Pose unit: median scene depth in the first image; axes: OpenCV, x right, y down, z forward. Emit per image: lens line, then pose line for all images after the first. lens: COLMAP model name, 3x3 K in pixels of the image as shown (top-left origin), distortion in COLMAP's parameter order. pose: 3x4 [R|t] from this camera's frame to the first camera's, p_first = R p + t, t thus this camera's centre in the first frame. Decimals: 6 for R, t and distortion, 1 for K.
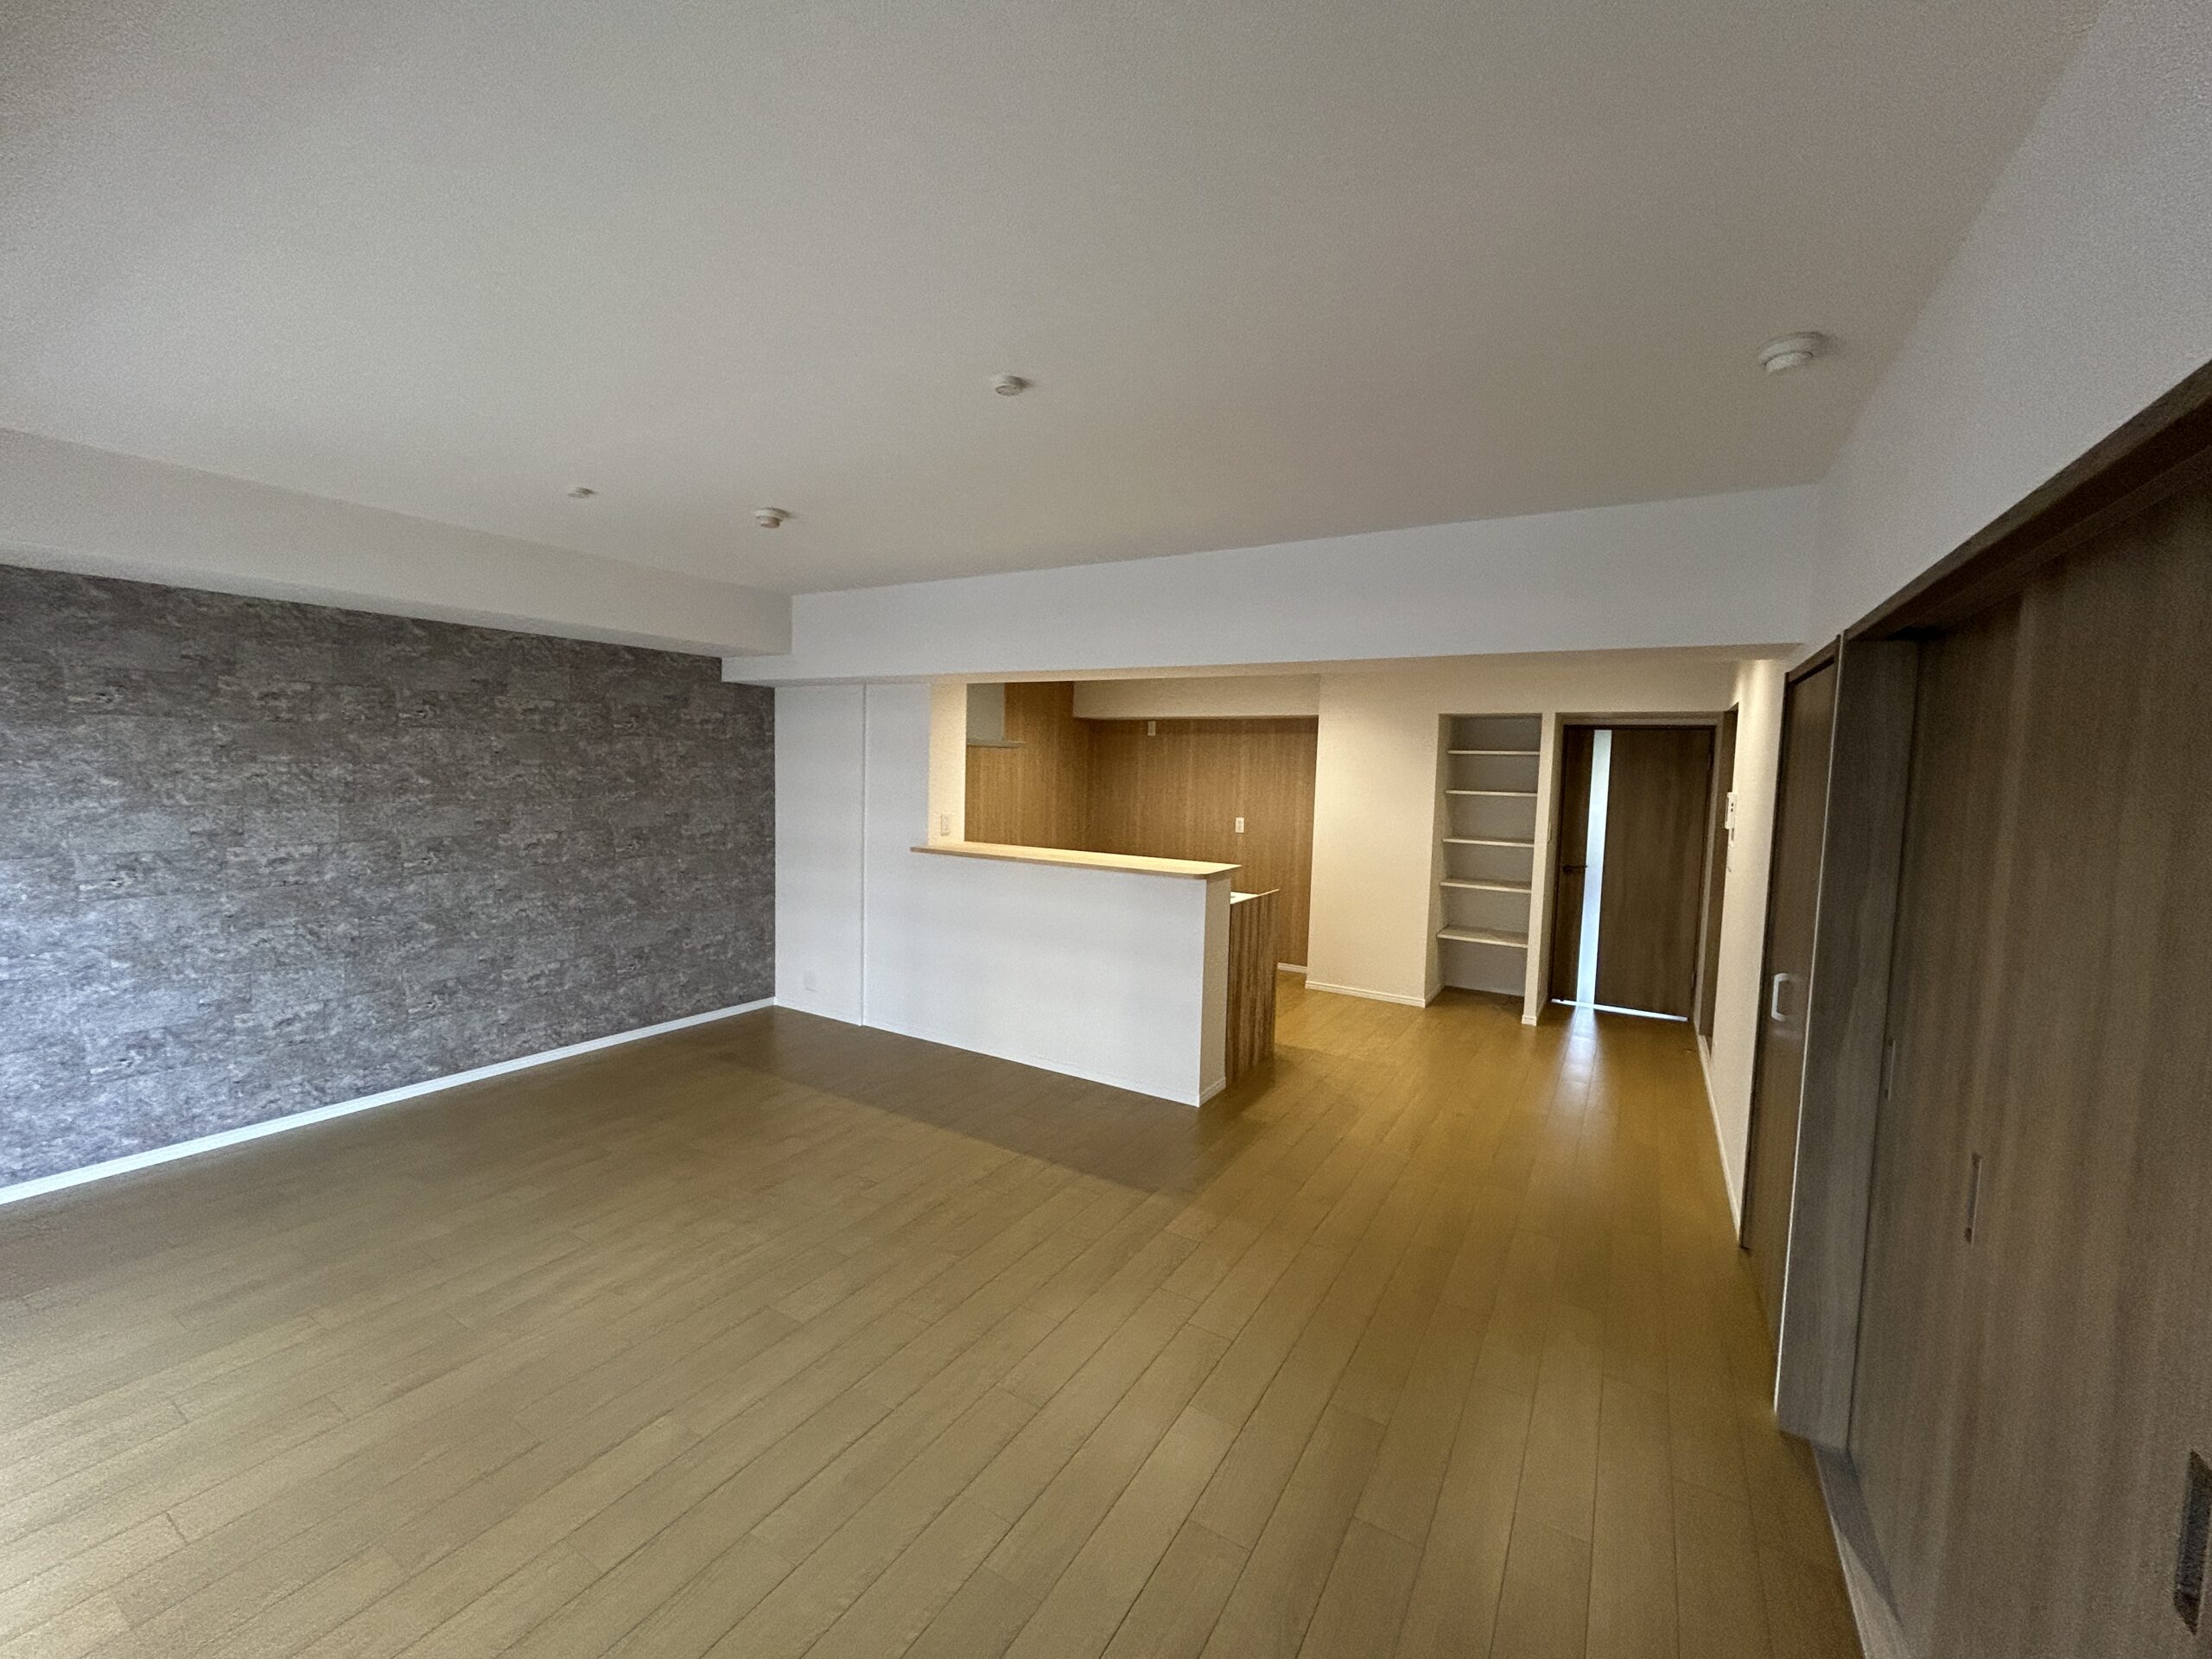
lens RADIAL K [[888.3, 0, 1092.4], [0, 888.3, 830.1], [0, 0, 1]] dist [0.004227, -0.002190]
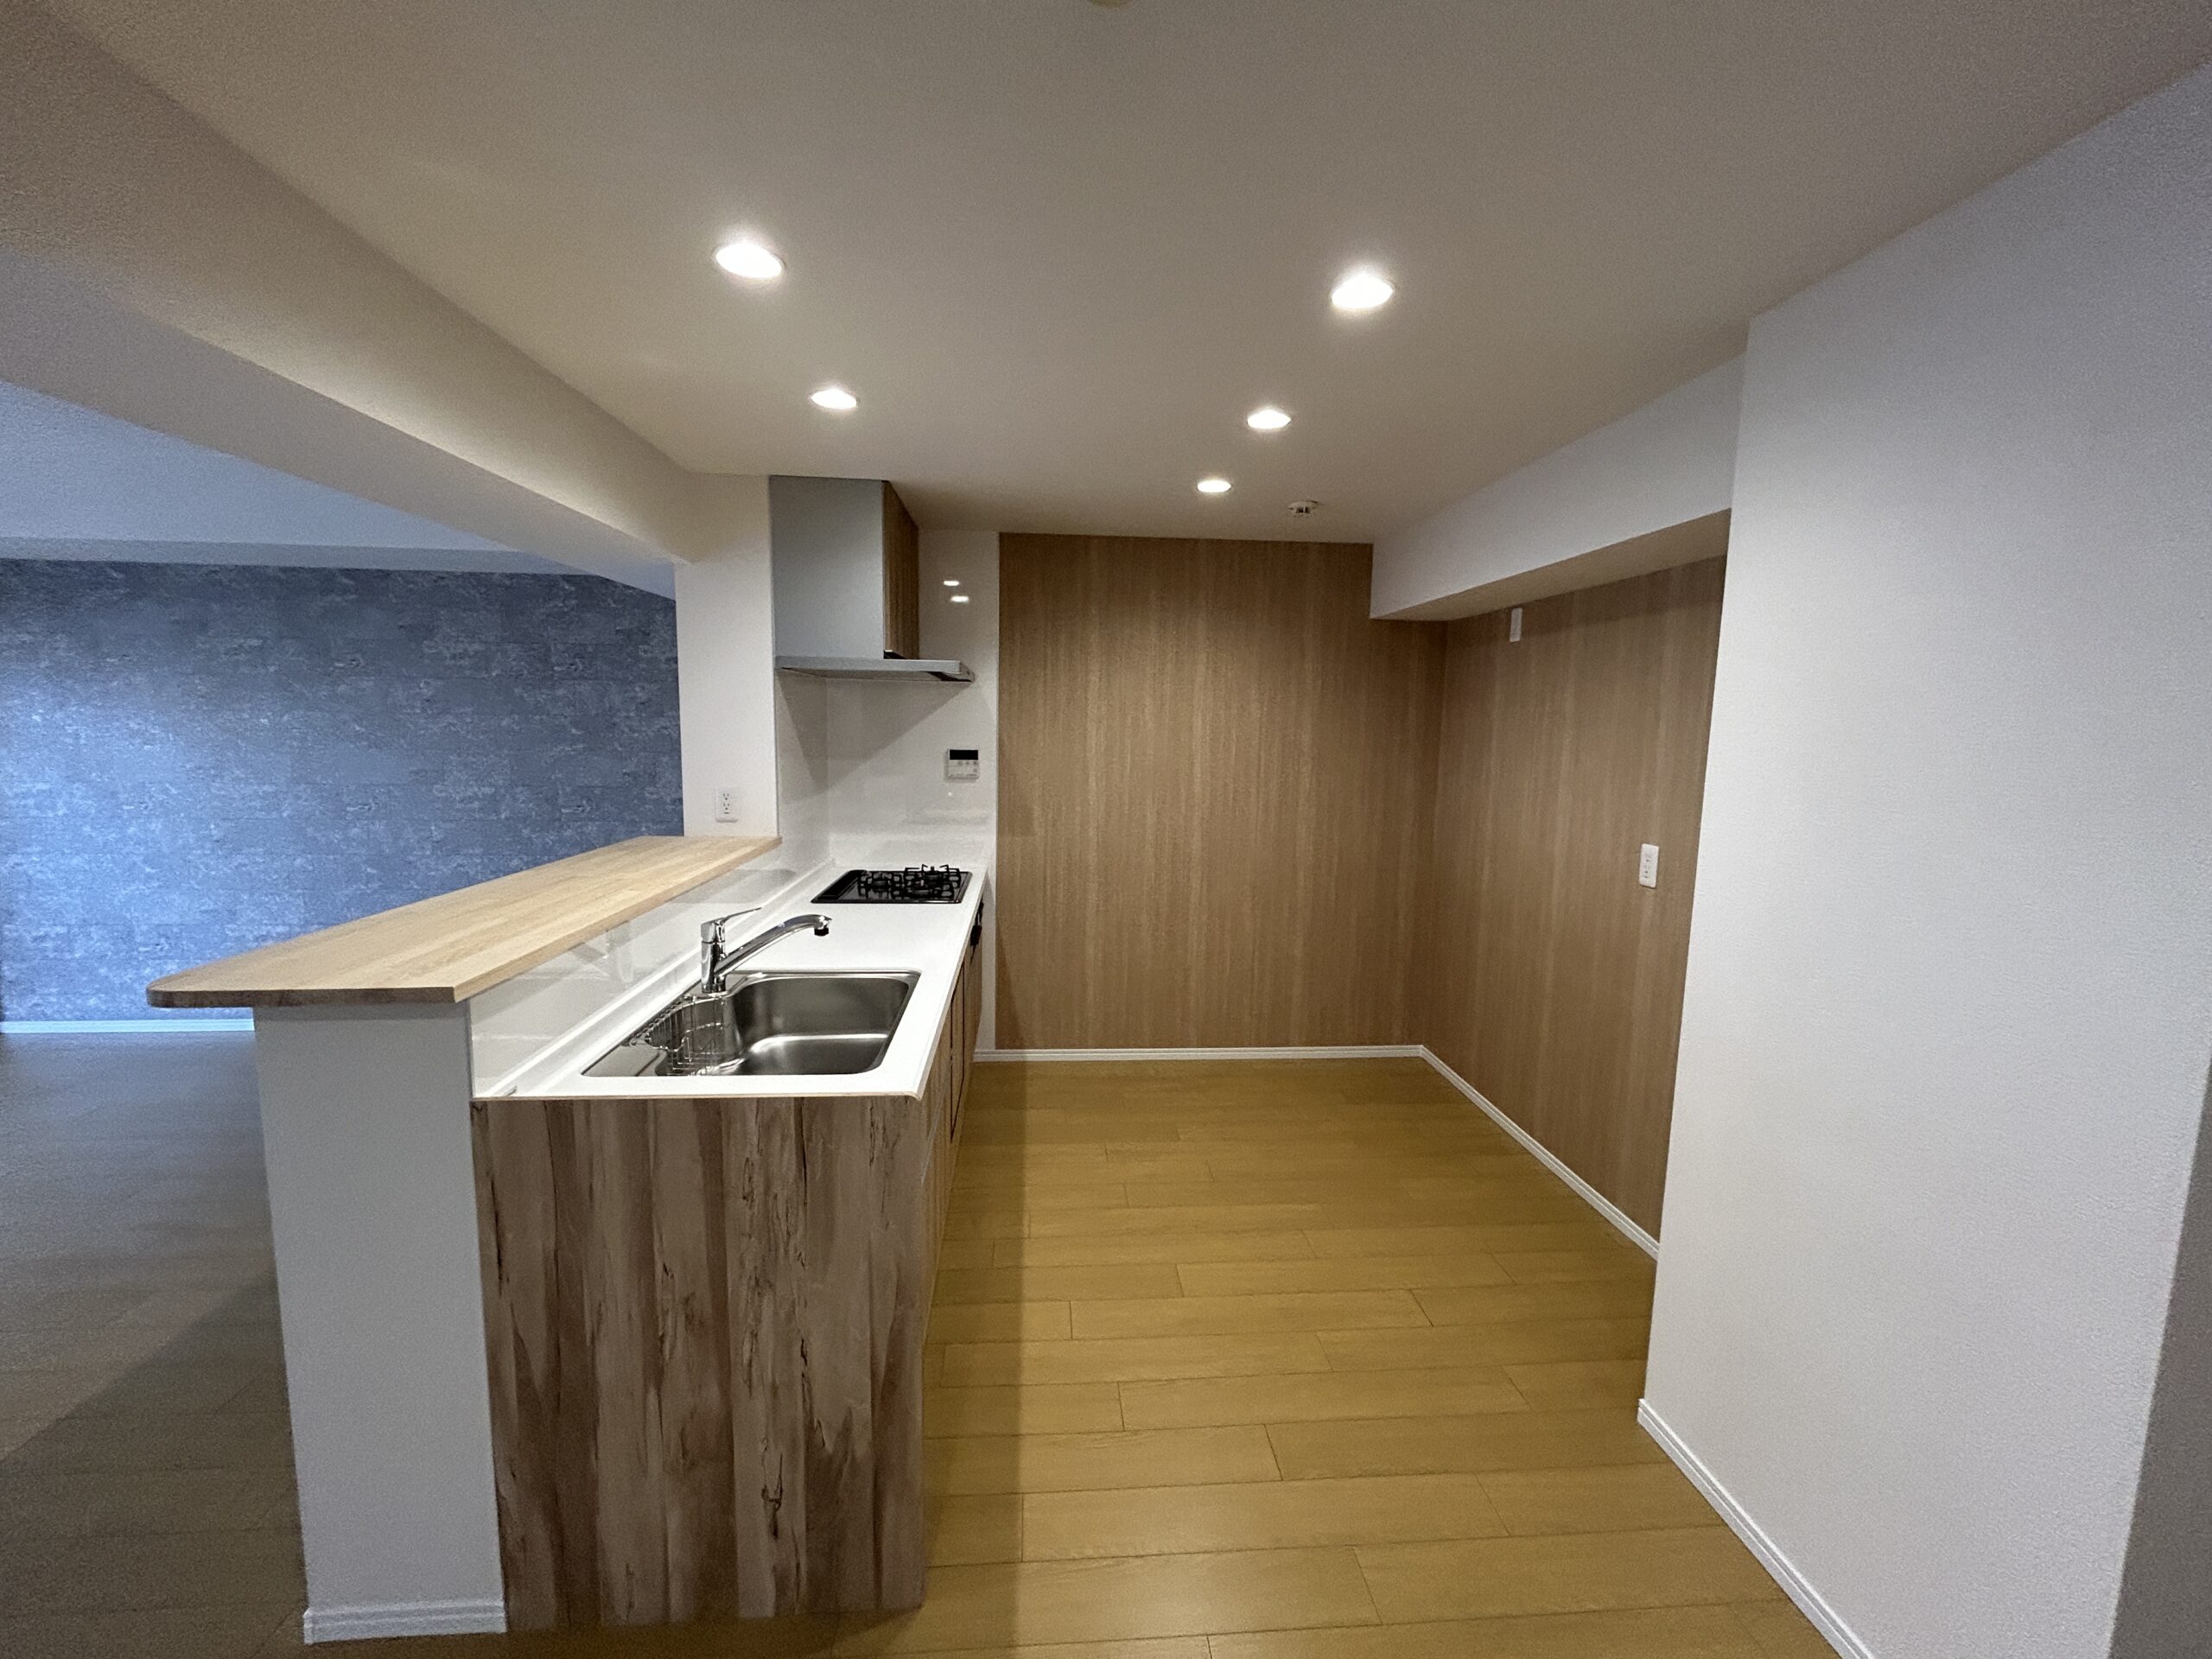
lens RADIAL K [[936.1, 0, 1094.0], [0, 936.1, 835.8], [0, 0, 1]] dist [0.018495, 0.000007]
pose [[0.578919, 0.092737, -0.810094, 0.633853], [-0.058119, 0.995677, 0.072448, -0.060167], [0.813311, 0.005141, 0.581806, 1.047194]]
